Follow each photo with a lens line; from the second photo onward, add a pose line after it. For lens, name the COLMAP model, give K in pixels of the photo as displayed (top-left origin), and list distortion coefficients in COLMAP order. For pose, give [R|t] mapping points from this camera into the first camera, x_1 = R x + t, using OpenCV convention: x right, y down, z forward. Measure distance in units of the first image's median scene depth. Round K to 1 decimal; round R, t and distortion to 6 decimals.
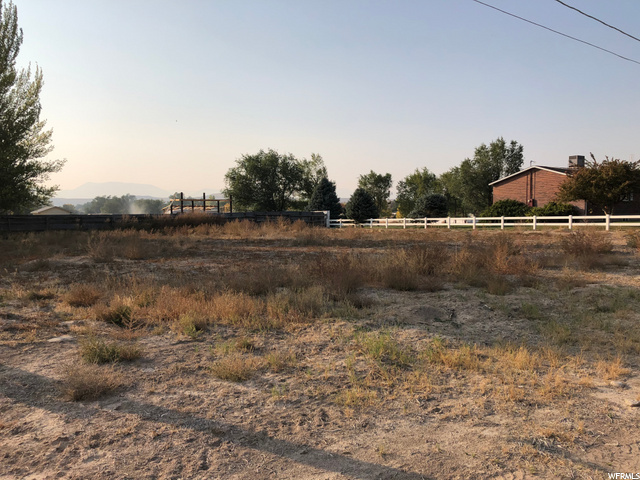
lens RADIAL K [[492.2, 0, 319.5], [0, 492.2, 260.7], [0, 0, 1]] dist [-0.001375, -0.005549]
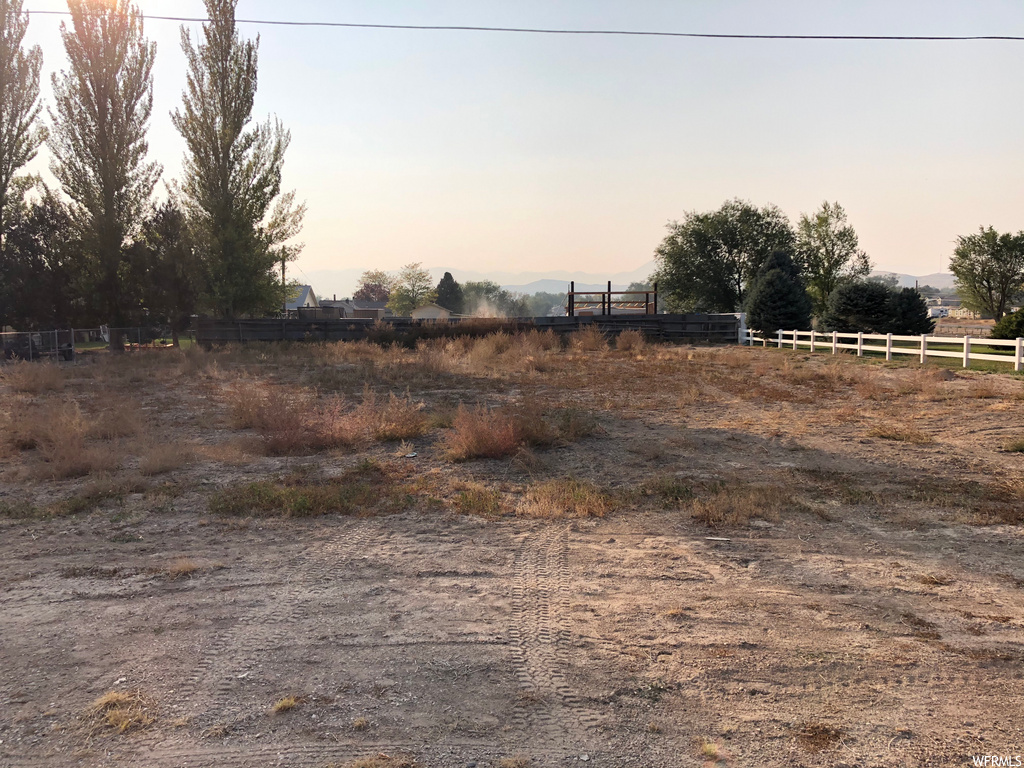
lens RADIAL K [[840.3, 0, 512.0], [0, 840.3, 384.0], [0, 0, 1]] dist [0.002385, -0.004450]
pose [[0.832188, 0.050577, -0.552183, 0.245550], [-0.054737, 0.998461, 0.008959, -0.014470], [0.551786, 0.022770, 0.833675, 0.078189]]
